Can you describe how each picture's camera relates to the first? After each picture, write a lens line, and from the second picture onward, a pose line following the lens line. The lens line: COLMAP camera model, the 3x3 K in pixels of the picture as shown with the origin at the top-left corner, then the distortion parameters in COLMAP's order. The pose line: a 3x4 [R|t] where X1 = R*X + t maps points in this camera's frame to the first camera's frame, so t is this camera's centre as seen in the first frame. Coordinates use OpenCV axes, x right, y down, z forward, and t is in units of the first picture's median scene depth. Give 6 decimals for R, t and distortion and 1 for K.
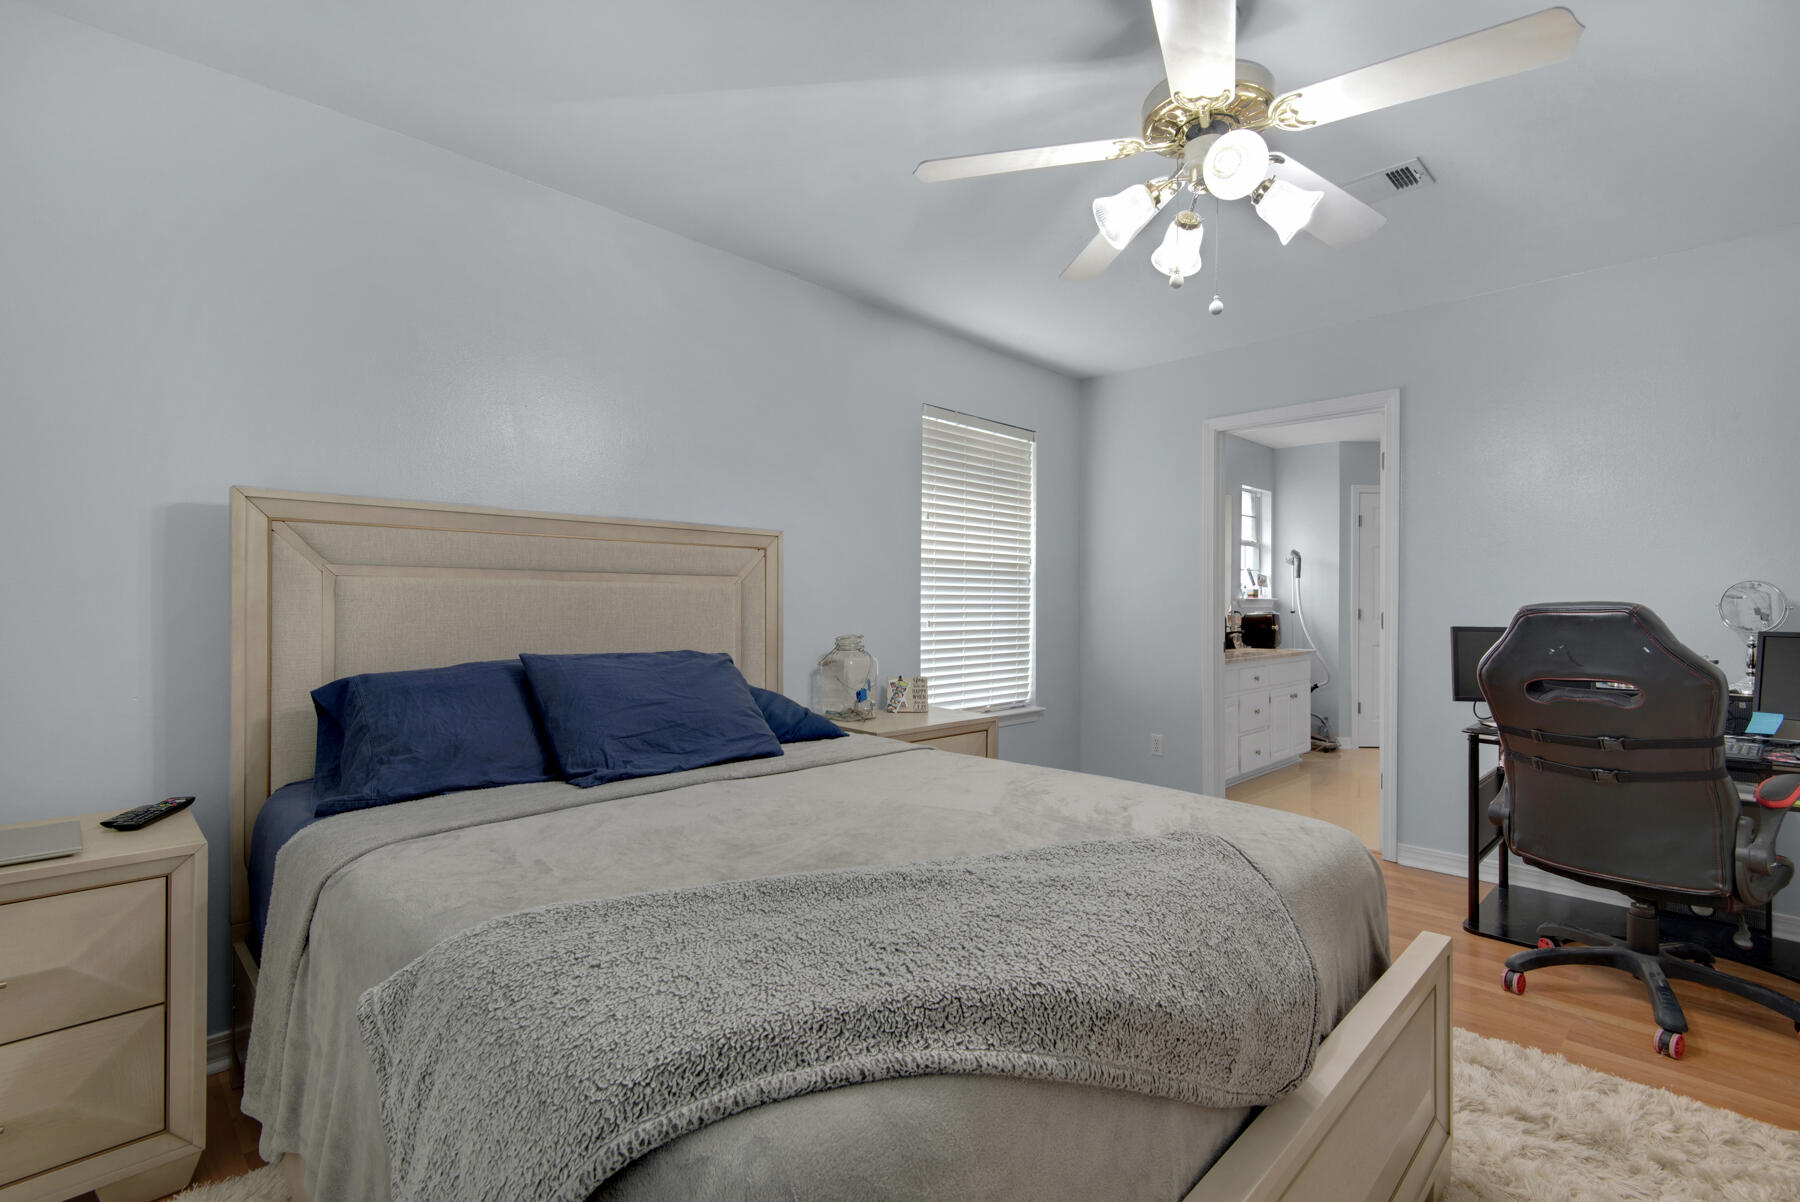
lens RADIAL K [[819.2, 0, 916.0], [0, 819.2, 598.3], [0, 0, 1]] dist [0.011956, -0.010586]
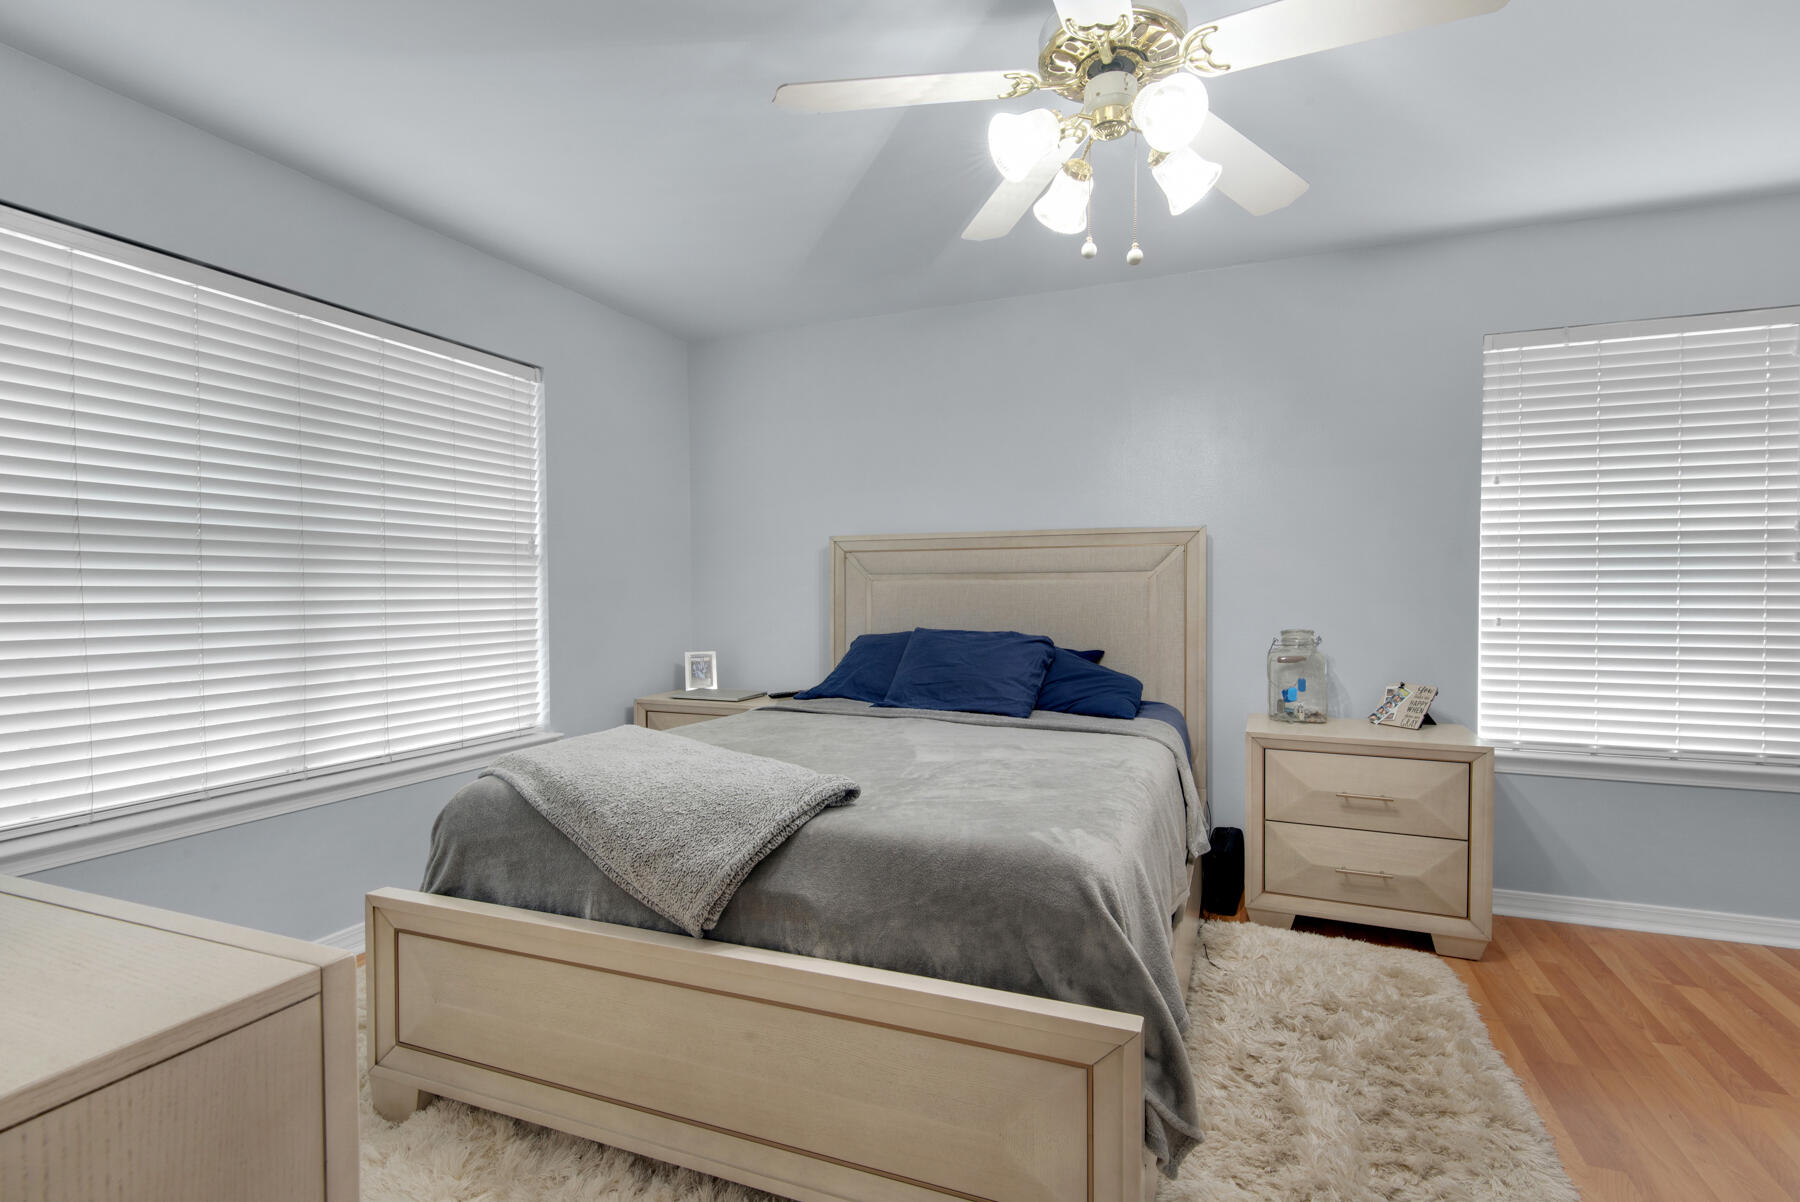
lens RADIAL K [[819.2, 0, 916.0], [0, 819.2, 598.3], [0, 0, 1]] dist [0.011956, -0.010586]
pose [[0.376387, 0.000368, -0.926462, 0.849641], [0.007062, 0.999970, 0.003267, 0.004942], [0.926436, -0.007772, 0.376373, 0.350633]]
